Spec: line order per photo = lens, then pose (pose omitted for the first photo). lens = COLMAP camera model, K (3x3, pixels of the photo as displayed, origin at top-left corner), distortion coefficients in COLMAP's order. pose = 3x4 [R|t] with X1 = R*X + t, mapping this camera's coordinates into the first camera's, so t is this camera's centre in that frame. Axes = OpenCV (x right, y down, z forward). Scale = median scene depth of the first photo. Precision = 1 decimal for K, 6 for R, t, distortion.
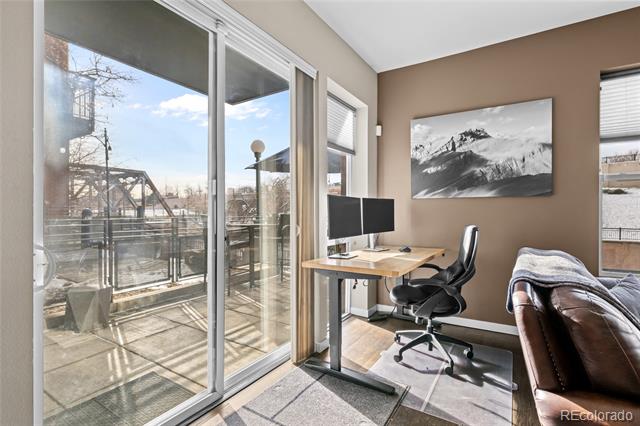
lens RADIAL K [[298.6, 0, 325.2], [0, 298.6, 215.3], [0, 0, 1]] dist [-0.003866, -0.000685]
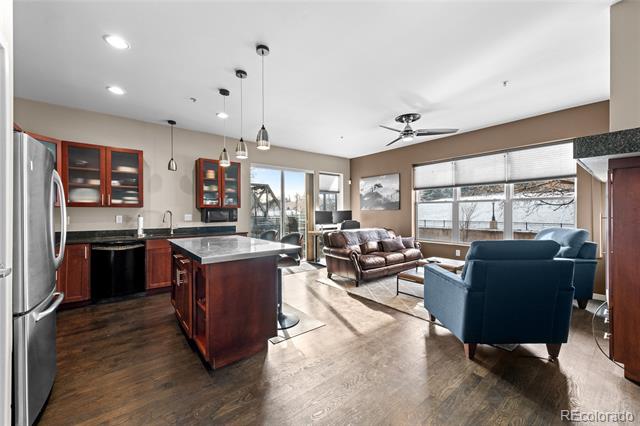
lens RADIAL K [[253.3, 0, 324.5], [0, 253.3, 214.2], [0, 0, 1]] dist [0.001942, 0.000826]
pose [[0.947204, -0.003634, -0.320611, 0.785698], [0.004003, 0.999992, 0.000493, -0.026486], [0.320607, -0.001751, 0.947211, -1.268608]]
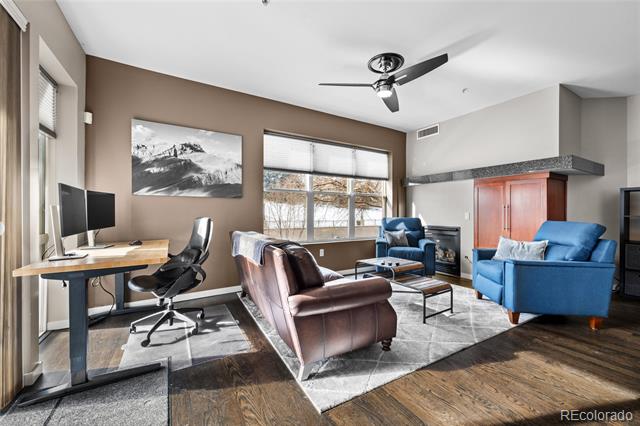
lens RADIAL K [[253.3, 0, 315.8], [0, 253.3, 213.4], [0, 0, 1]] dist [0.001942, 0.000826]
pose [[0.468652, -0.004144, 0.883373, -0.219997], [0.005626, 0.999983, 0.001707, 0.013425], [-0.883365, 0.004170, 0.468668, 0.025381]]
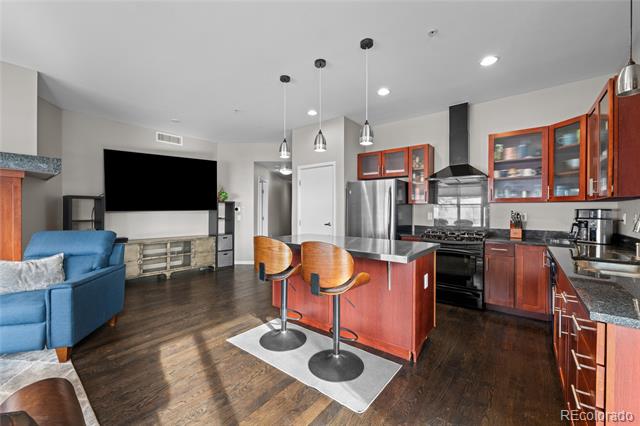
lens RADIAL K [[264.4, 0, 321.9], [0, 264.4, 208.6], [0, 0, 1]] dist [-0.000669, 0.000666]
pose [[-0.994277, -0.004888, 0.106722, 0.074498], [-0.004825, 0.999988, 0.000848, -0.033467], [-0.106724, 0.000328, -0.994289, 0.488578]]
